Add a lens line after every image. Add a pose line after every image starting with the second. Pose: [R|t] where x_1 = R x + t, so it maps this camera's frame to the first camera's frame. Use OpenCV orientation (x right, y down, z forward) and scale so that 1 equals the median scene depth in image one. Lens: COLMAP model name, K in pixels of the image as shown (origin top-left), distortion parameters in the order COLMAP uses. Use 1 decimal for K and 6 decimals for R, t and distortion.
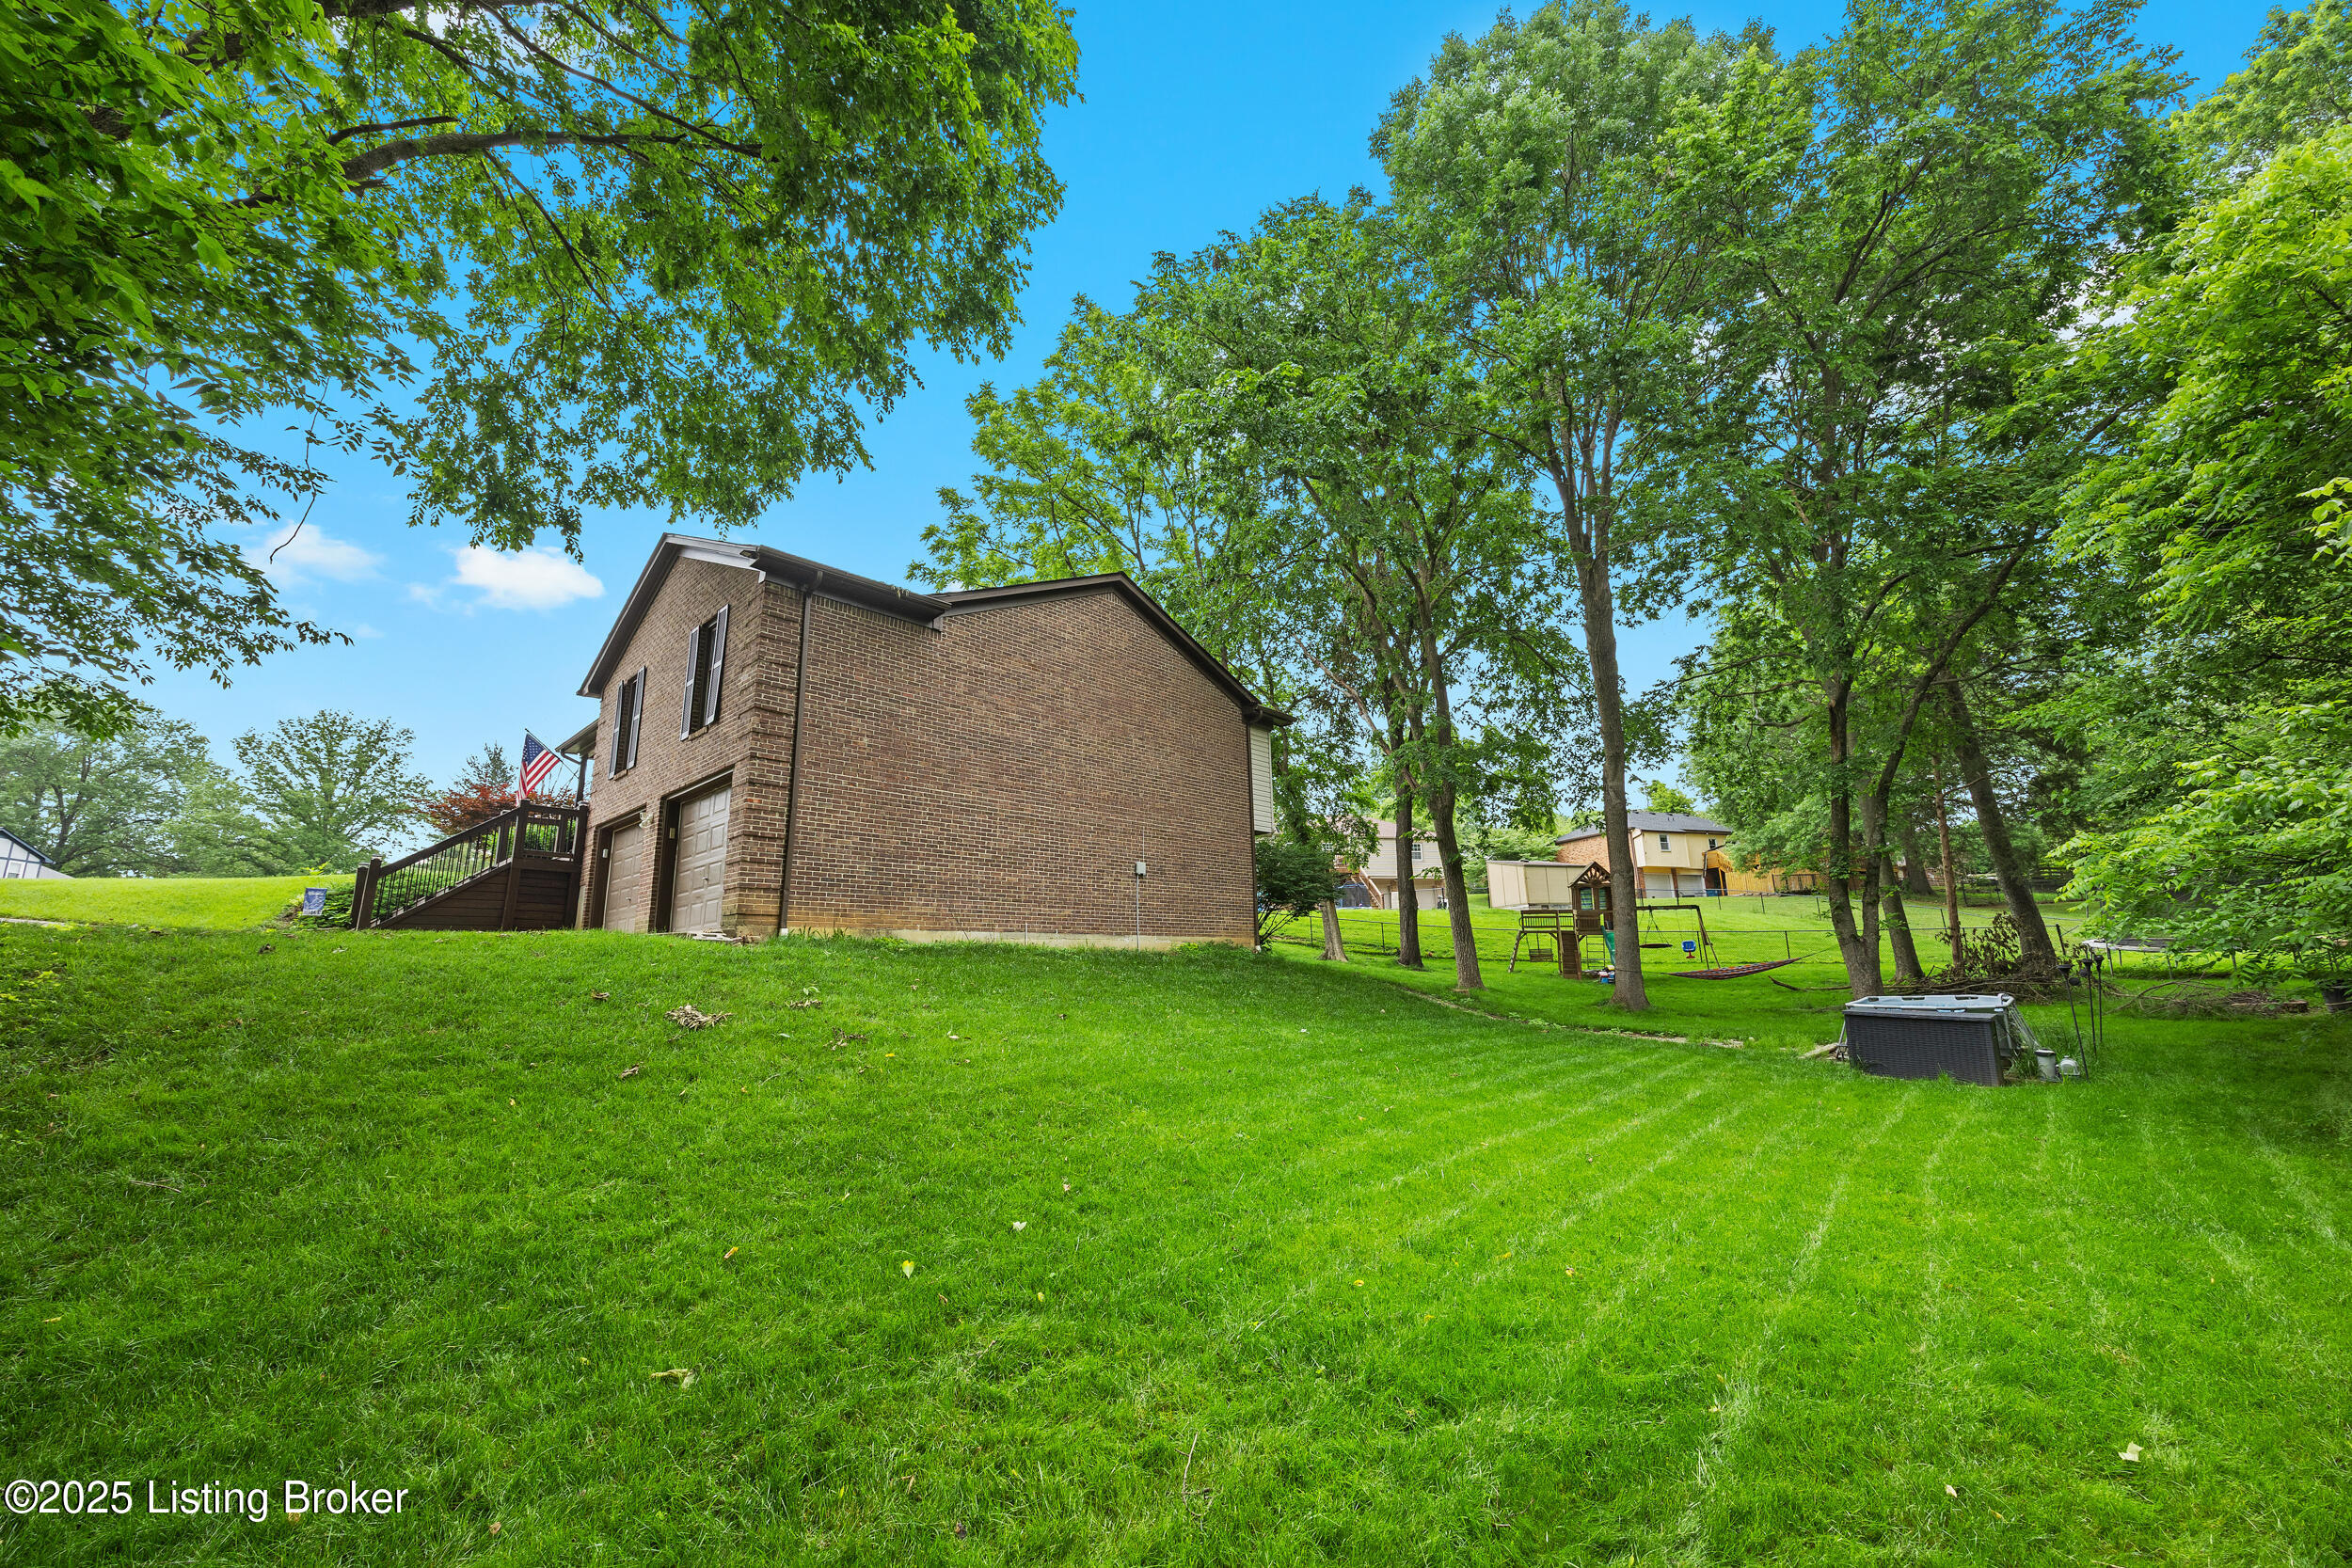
lens RADIAL K [[902.1, 0, 1192.1], [0, 902.1, 772.6], [0, 0, 1]] dist [-0.002152, 0.000113]
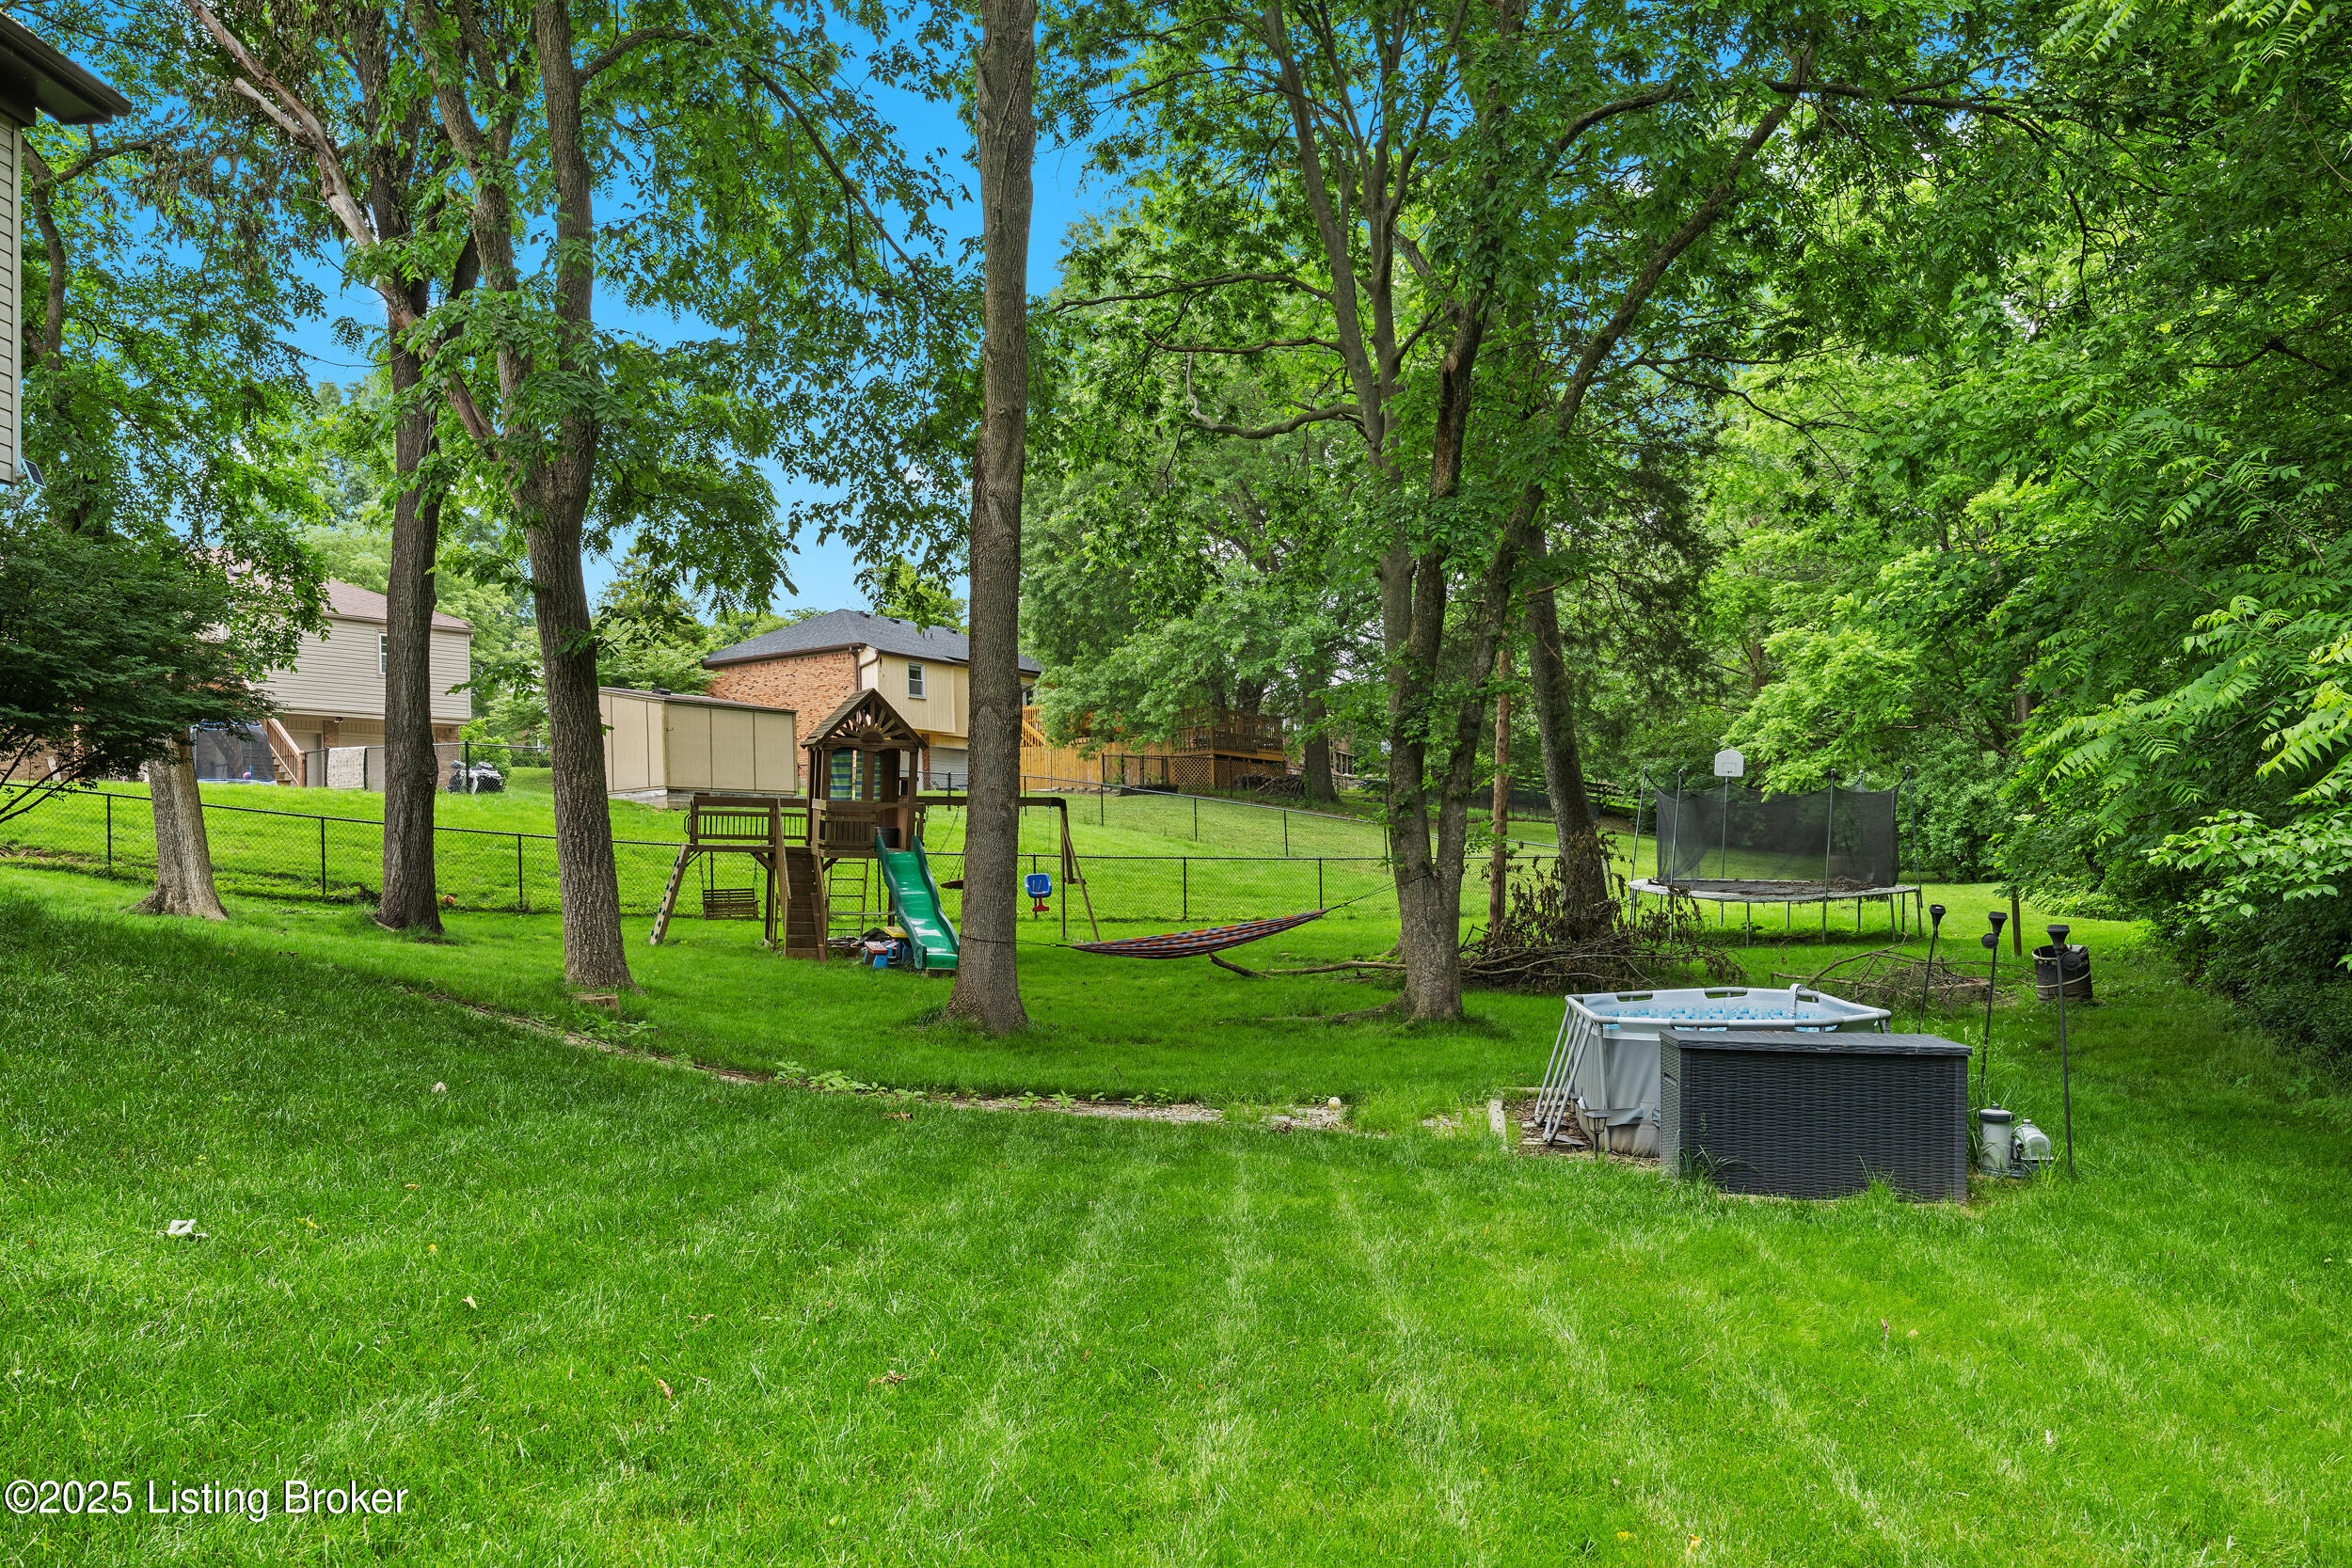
lens RADIAL K [[1976.0, 0, 1183.1], [0, 1976.0, 808.2], [0, 0, 1]] dist [0.009261, 0.006264]
pose [[0.801691, 0.031945, 0.596884, 0.006718], [-0.120902, 0.986597, 0.109583, 0.032180], [-0.585384, -0.160016, 0.794808, 0.153391]]
